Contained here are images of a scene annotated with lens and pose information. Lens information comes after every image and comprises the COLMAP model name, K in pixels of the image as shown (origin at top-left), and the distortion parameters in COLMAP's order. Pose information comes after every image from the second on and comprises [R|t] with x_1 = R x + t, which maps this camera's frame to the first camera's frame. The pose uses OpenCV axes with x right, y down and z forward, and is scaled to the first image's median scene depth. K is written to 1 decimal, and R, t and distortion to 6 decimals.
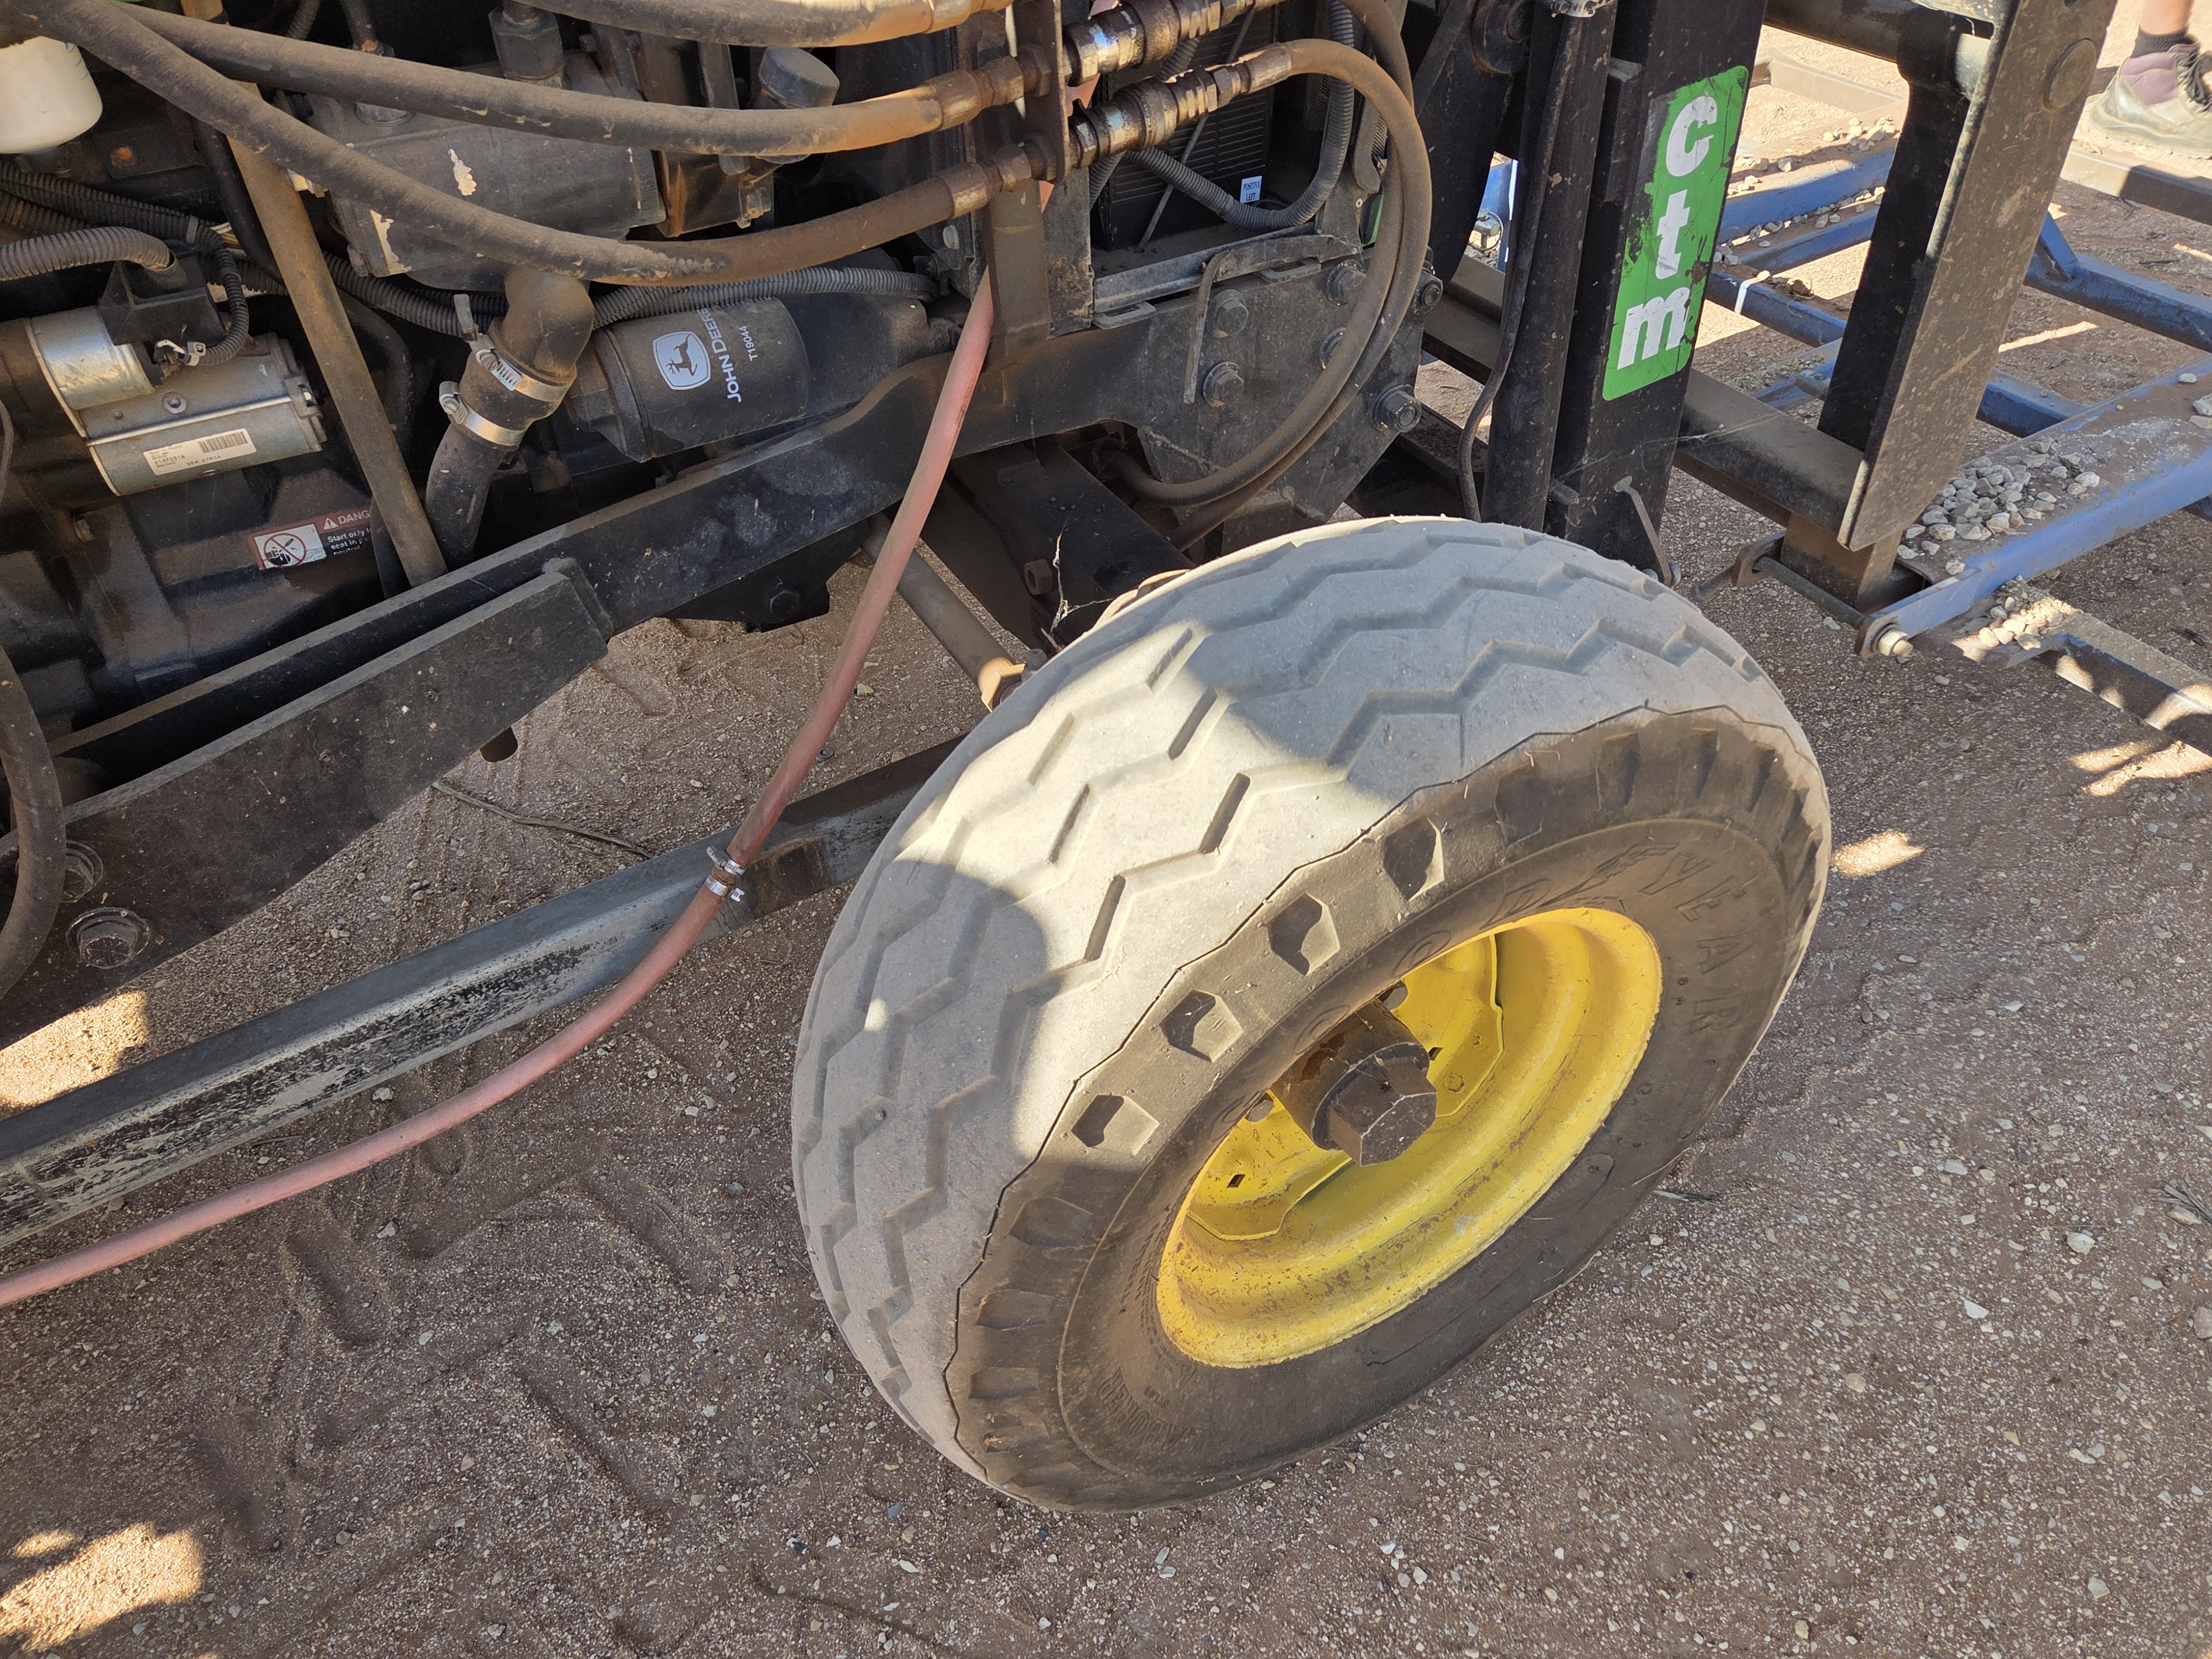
lens RADIAL K [[1478.0, 0, 1115.8], [0, 1478.0, 845.6], [0, 0, 1]] dist [0.058967, -0.049195]
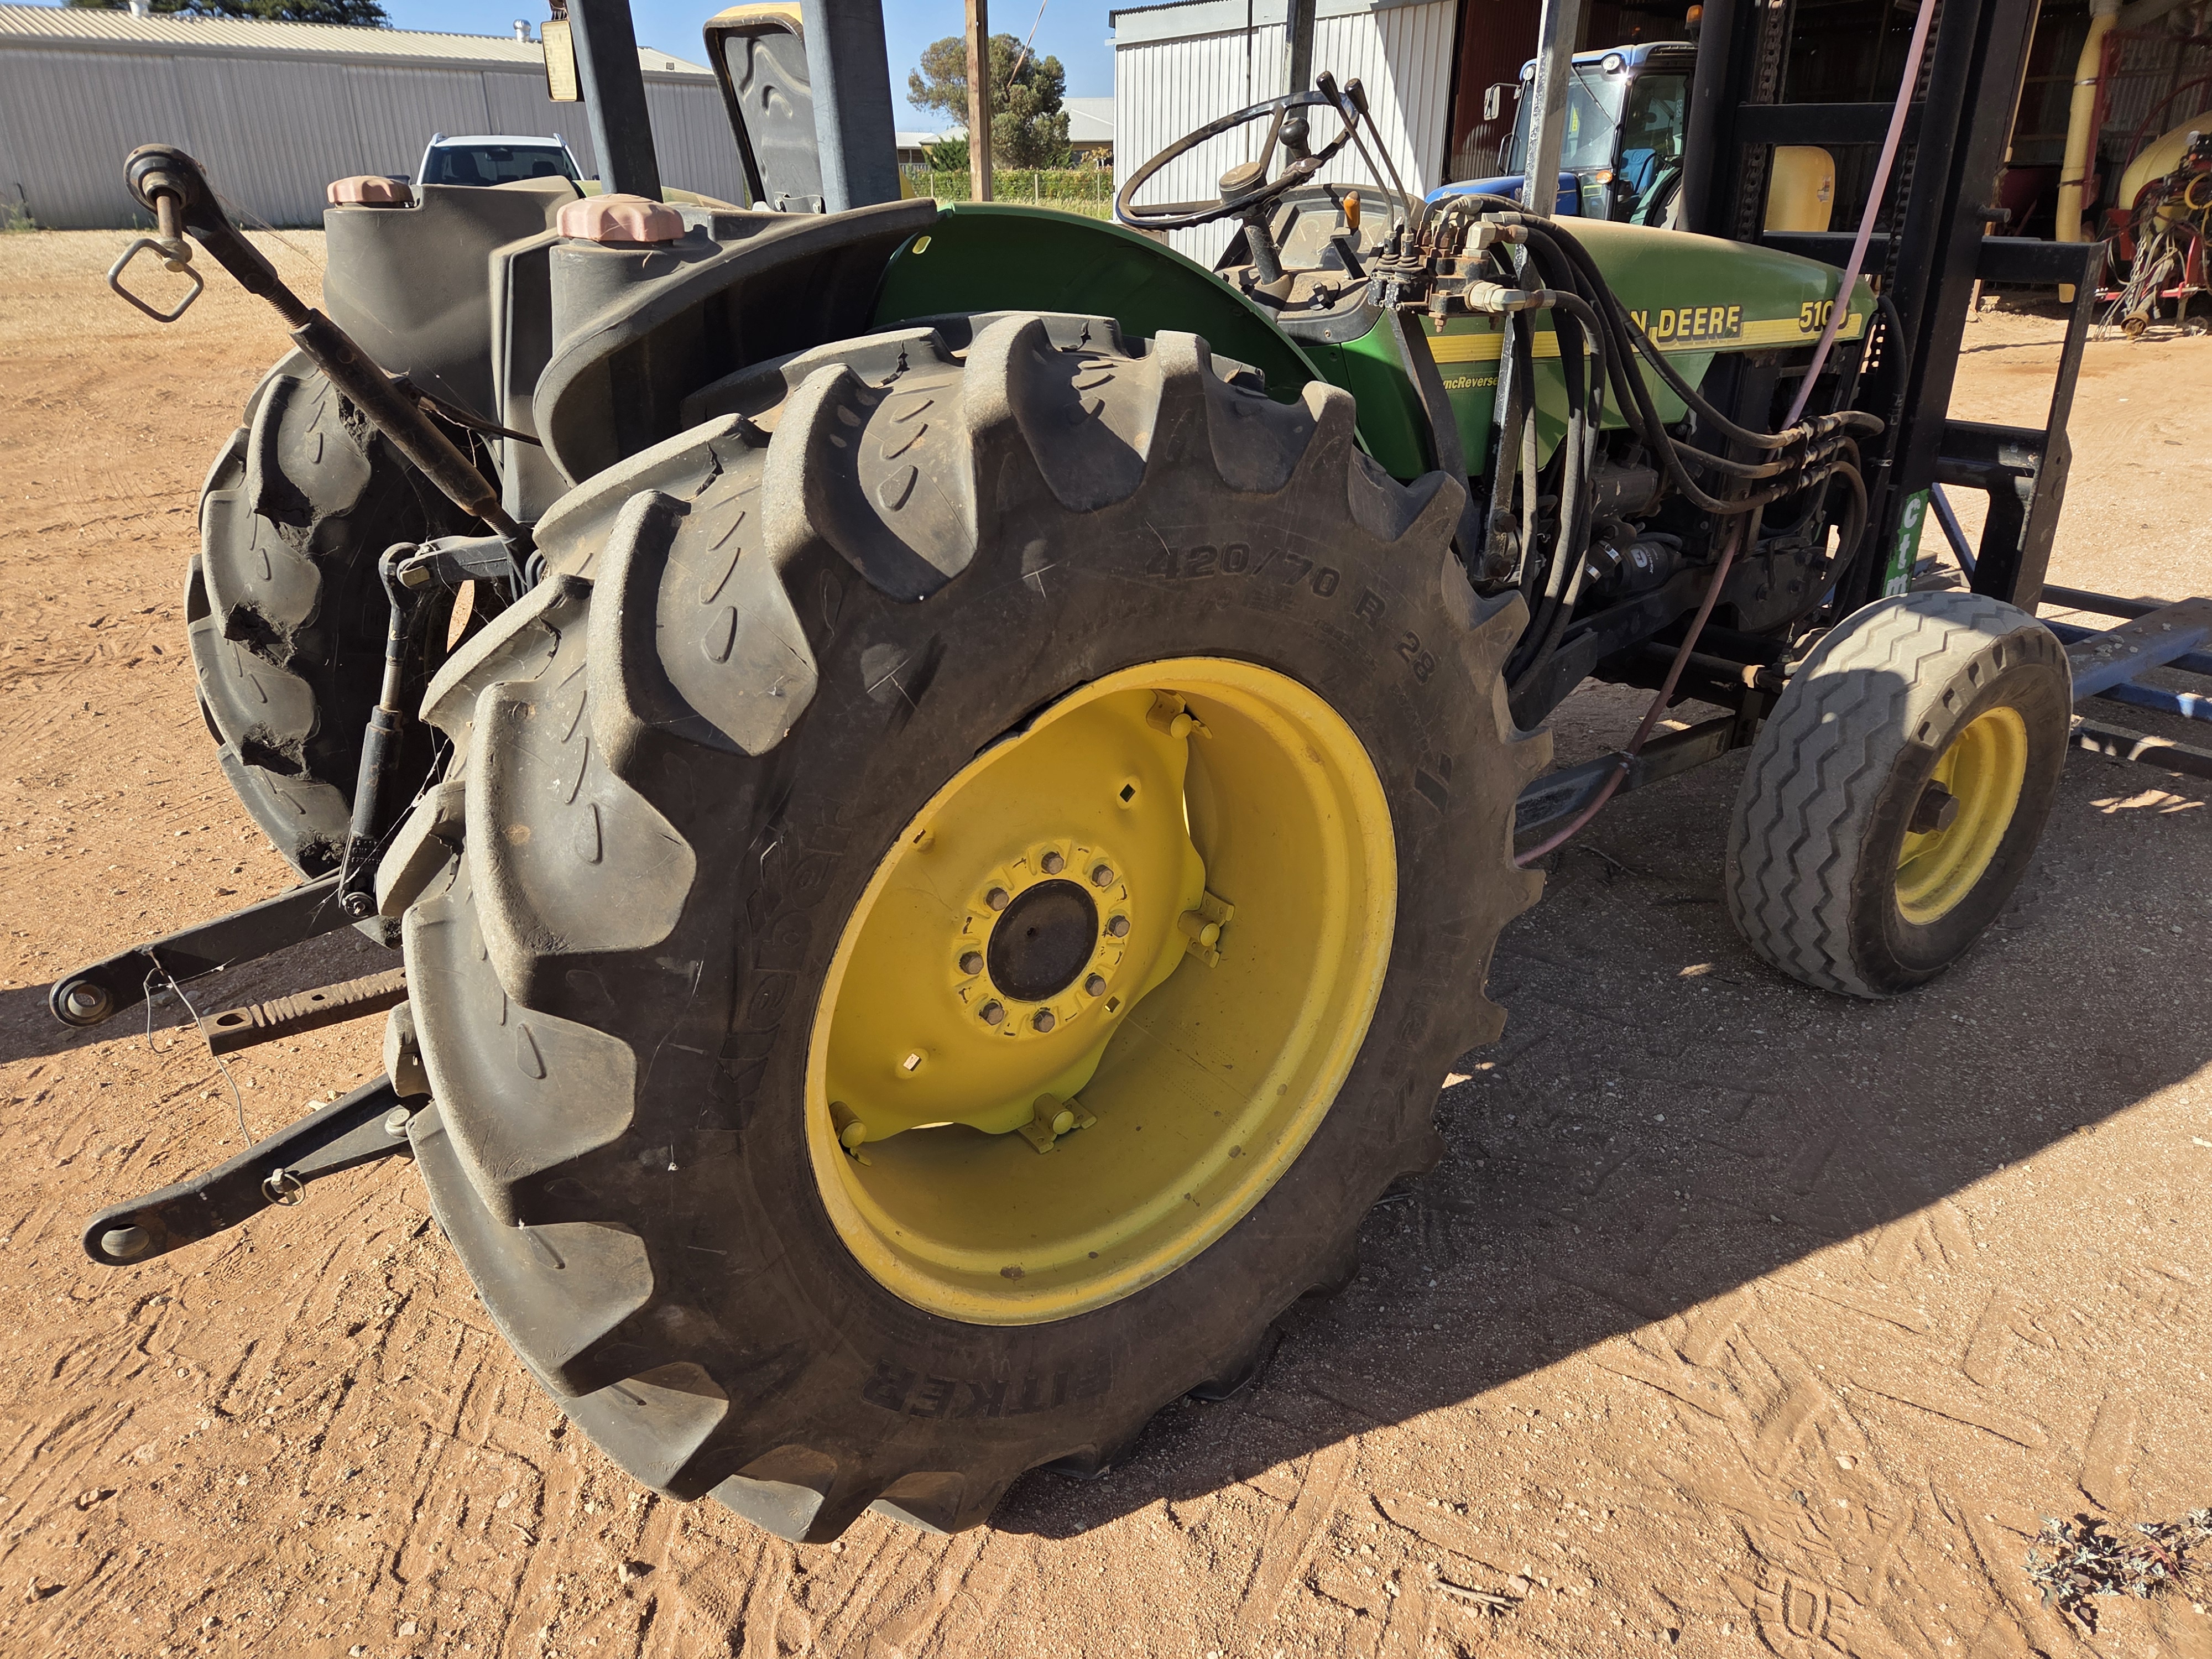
lens RADIAL K [[1478.0, 0, 1099.7], [0, 1478.0, 813.1], [0, 0, 1]] dist [0.058967, -0.049195]
pose [[0.994217, -0.002406, 0.107365, -1.478716], [0.039359, 0.938348, -0.343444, 0.965907], [-0.099920, 0.345684, 0.933016, -1.241803]]
